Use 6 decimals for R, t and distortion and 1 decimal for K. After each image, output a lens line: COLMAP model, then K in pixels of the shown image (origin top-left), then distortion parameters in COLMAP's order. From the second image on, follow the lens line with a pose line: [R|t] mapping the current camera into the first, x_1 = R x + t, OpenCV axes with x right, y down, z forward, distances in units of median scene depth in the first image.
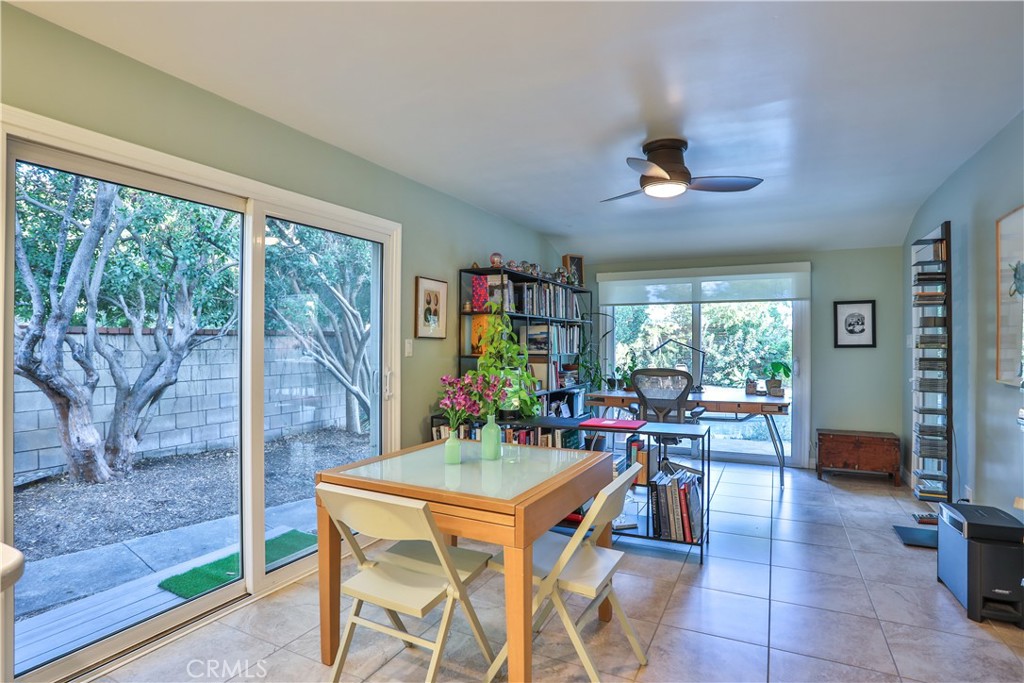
lens RADIAL K [[525.4, 0, 510.1], [0, 525.4, 340.3], [0, 0, 1]] dist [-0.085626, 0.039038]
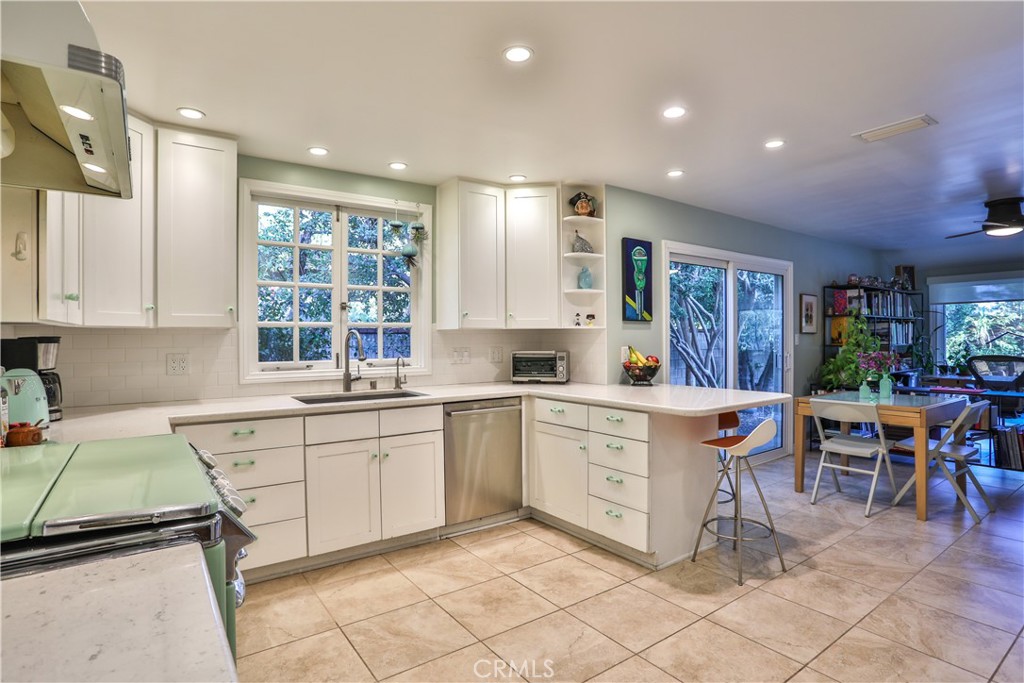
lens RADIAL K [[525.4, 0, 510.1], [0, 525.4, 340.3], [0, 0, 1]] dist [-0.085626, 0.039038]
pose [[0.886451, -0.007252, -0.462766, -0.183766], [0.010732, 0.999930, 0.004888, -0.000343], [0.462699, -0.009300, 0.886467, -0.580372]]
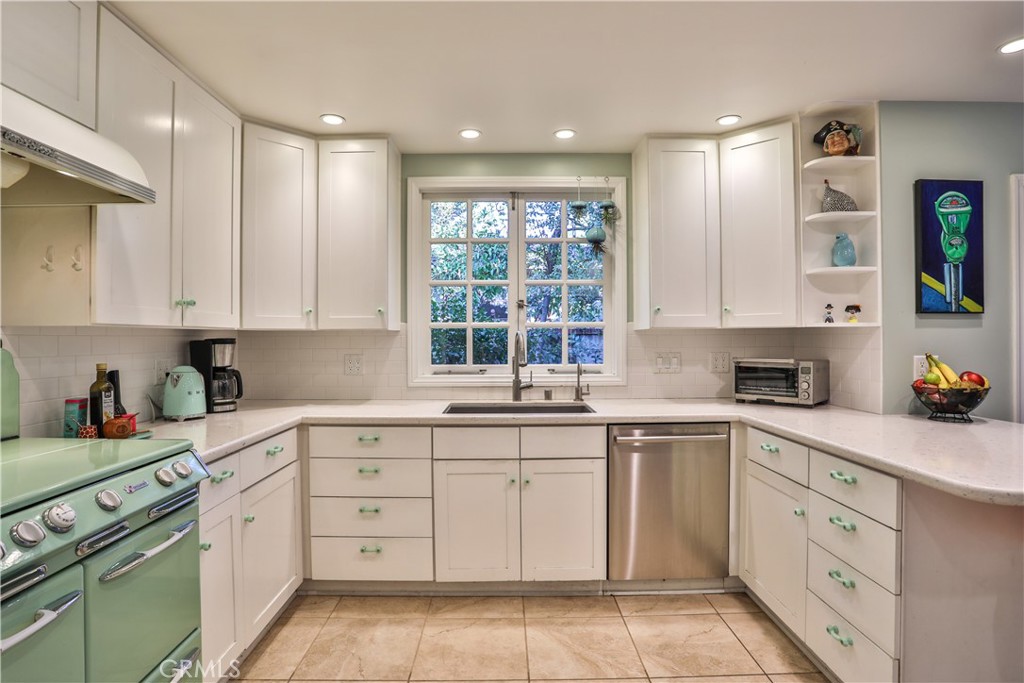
lens RADIAL K [[525.4, 0, 510.1], [0, 525.4, 340.3], [0, 0, 1]] dist [-0.085626, 0.039038]
pose [[0.461655, -0.005162, -0.887045, -0.151218], [0.007111, 0.999972, -0.002119, -0.000805], [0.887031, -0.005329, 0.461679, -0.350597]]
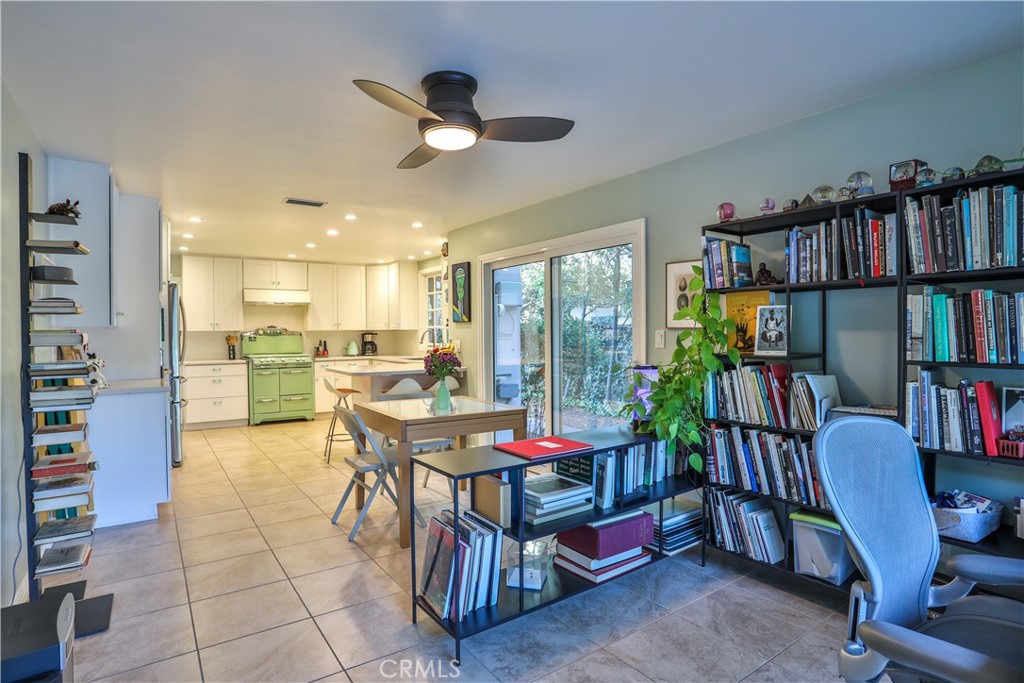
lens RADIAL K [[525.4, 0, 510.1], [0, 525.4, 340.3], [0, 0, 1]] dist [-0.085626, 0.039038]
pose [[-0.463427, 0.013385, -0.886034, 0.598842], [0.006968, 0.999910, 0.011461, 0.002594], [0.886108, -0.000862, -0.463478, 0.904651]]
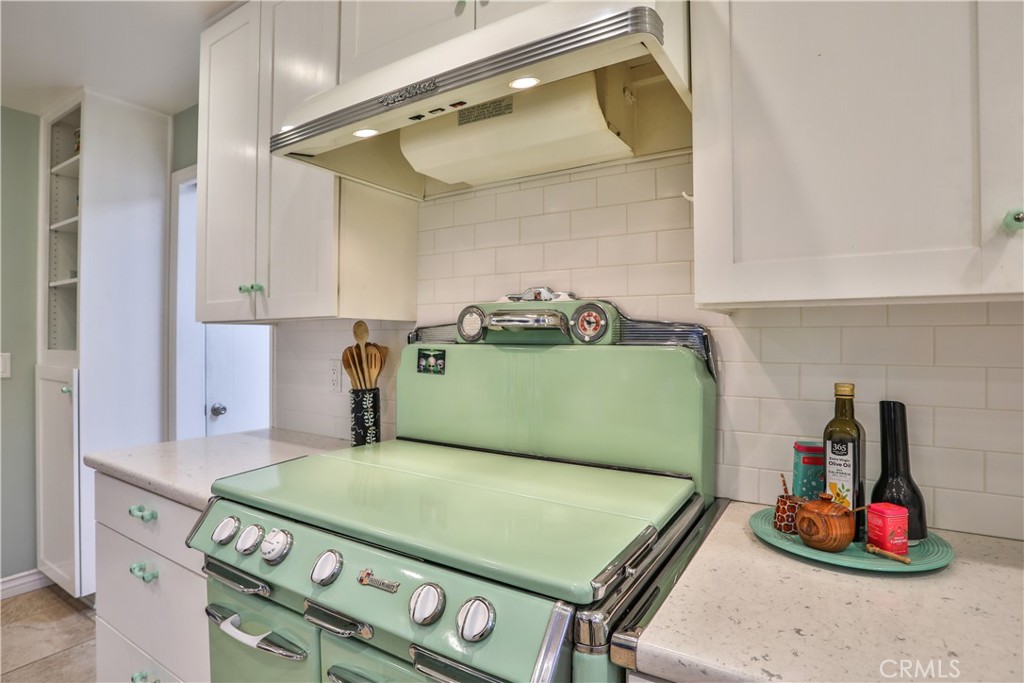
lens RADIAL K [[525.4, 0, 510.1], [0, 525.4, 340.3], [0, 0, 1]] dist [-0.085626, 0.039038]
pose [[-0.995658, -0.003034, 0.093038, -0.528800], [-0.003388, 0.999988, -0.003641, -0.000442], [-0.093026, -0.003941, -0.995656, -0.252849]]
